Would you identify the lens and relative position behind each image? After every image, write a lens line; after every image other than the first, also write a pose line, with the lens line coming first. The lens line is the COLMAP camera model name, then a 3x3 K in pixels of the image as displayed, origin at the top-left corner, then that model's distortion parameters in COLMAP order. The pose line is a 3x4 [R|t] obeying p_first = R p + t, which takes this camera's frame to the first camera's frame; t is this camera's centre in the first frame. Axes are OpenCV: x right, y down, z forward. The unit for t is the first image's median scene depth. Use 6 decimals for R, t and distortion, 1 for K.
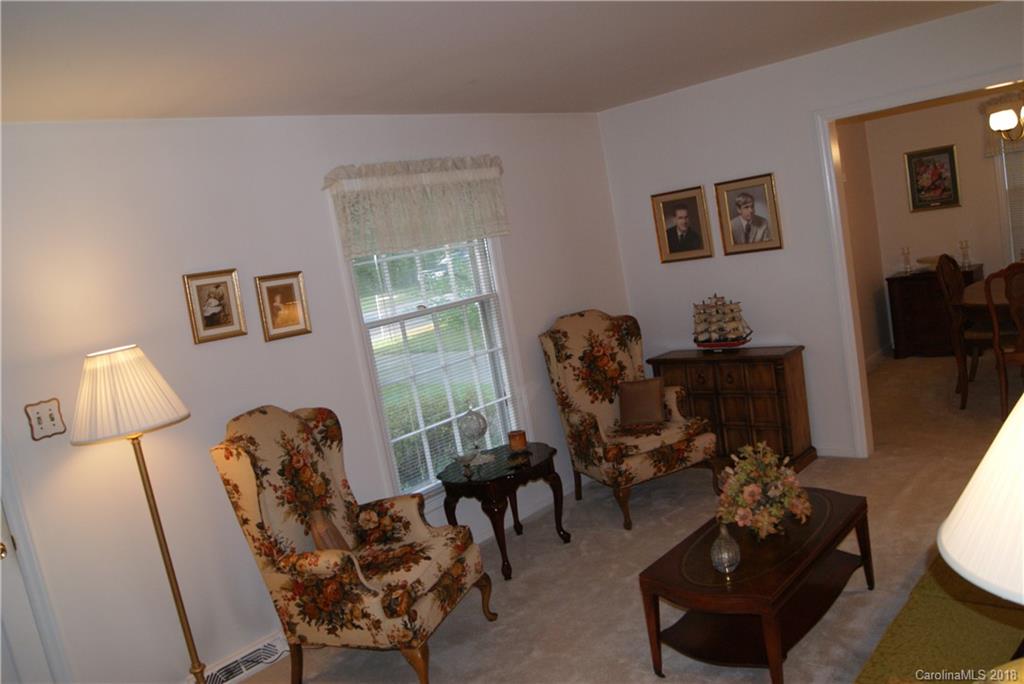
lens RADIAL K [[800.9, 0, 512.0], [0, 800.9, 342.0], [0, 0, 1]] dist [-0.078974, -0.002899]
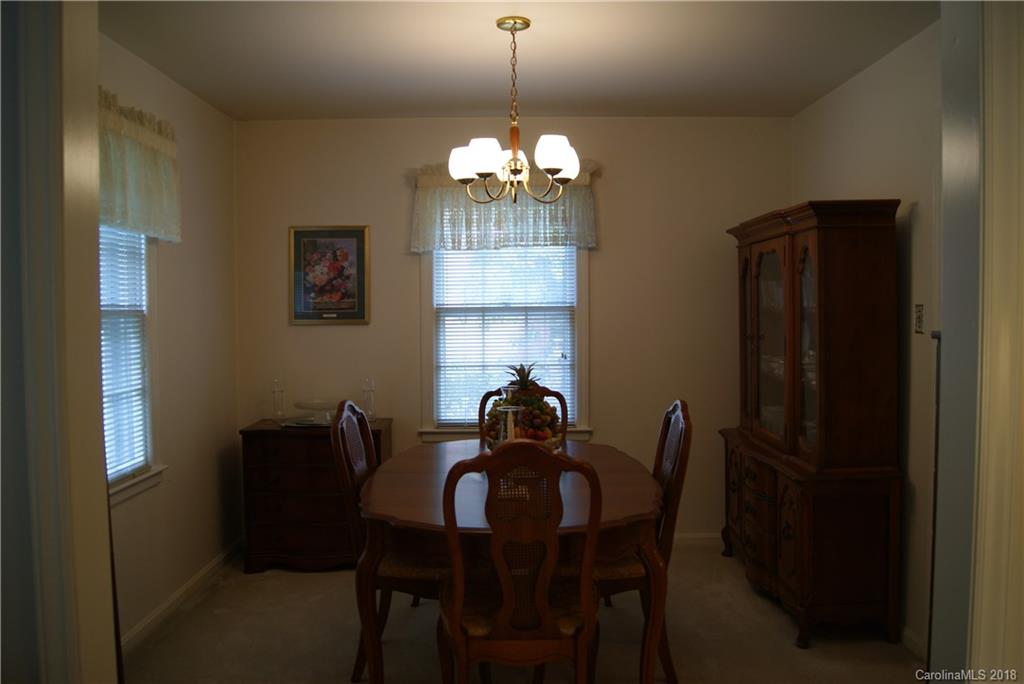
lens RADIAL K [[800.9, 0, 512.0], [0, 800.9, 342.0], [0, 0, 1]] dist [-0.078974, -0.002899]
pose [[0.730136, 0.139647, 0.668880, 0.230219], [-0.032945, 0.984950, -0.169673, -0.054035], [-0.682508, 0.101848, 0.723748, 0.449475]]
